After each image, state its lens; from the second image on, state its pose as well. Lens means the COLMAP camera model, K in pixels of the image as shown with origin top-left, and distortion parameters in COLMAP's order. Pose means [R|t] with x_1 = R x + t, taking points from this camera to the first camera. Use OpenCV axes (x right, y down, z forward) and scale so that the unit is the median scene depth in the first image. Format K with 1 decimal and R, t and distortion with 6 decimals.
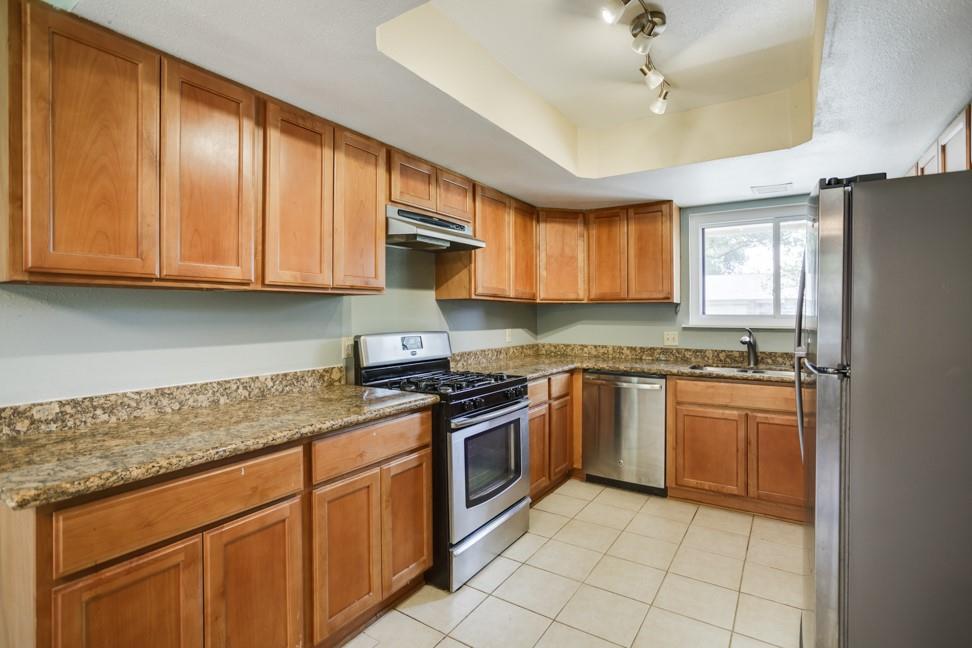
lens RADIAL K [[463.6, 0, 490.7], [0, 463.6, 315.4], [0, 0, 1]] dist [-0.022305, 0.000267]
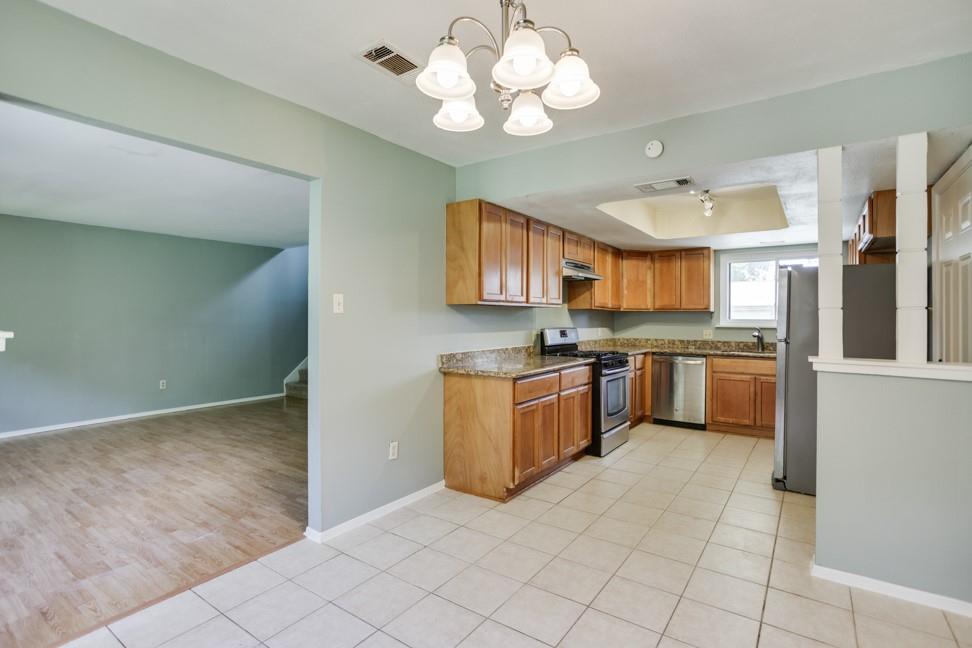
lens RADIAL K [[467.9, 0, 486.0], [0, 467.9, 324.0], [0, 0, 1]] dist [-0.021567, 0.000753]
pose [[0.999010, 0.006031, -0.044077, -0.344562], [-0.005650, 0.999946, 0.008764, 0.006840], [0.044128, -0.008506, 0.998990, -0.718405]]
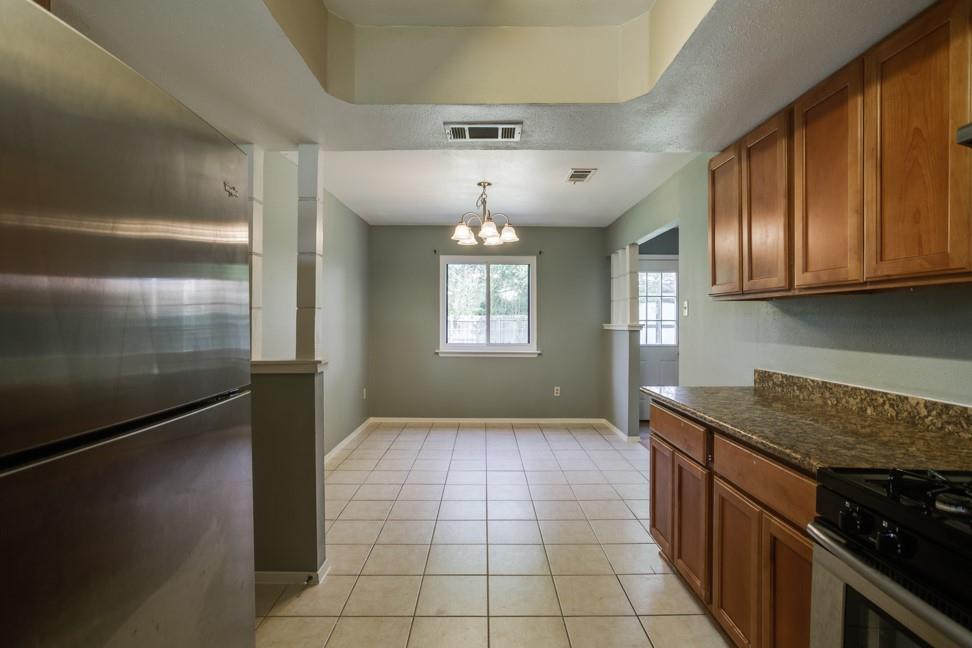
lens RADIAL K [[467.9, 0, 486.0], [0, 467.9, 324.0], [0, 0, 1]] dist [-0.021567, 0.000753]
pose [[-0.836738, 0.013202, -0.547445, 0.366844], [0.002200, 0.999782, 0.020747, -0.008299], [0.547599, 0.016155, -0.836585, 0.855946]]
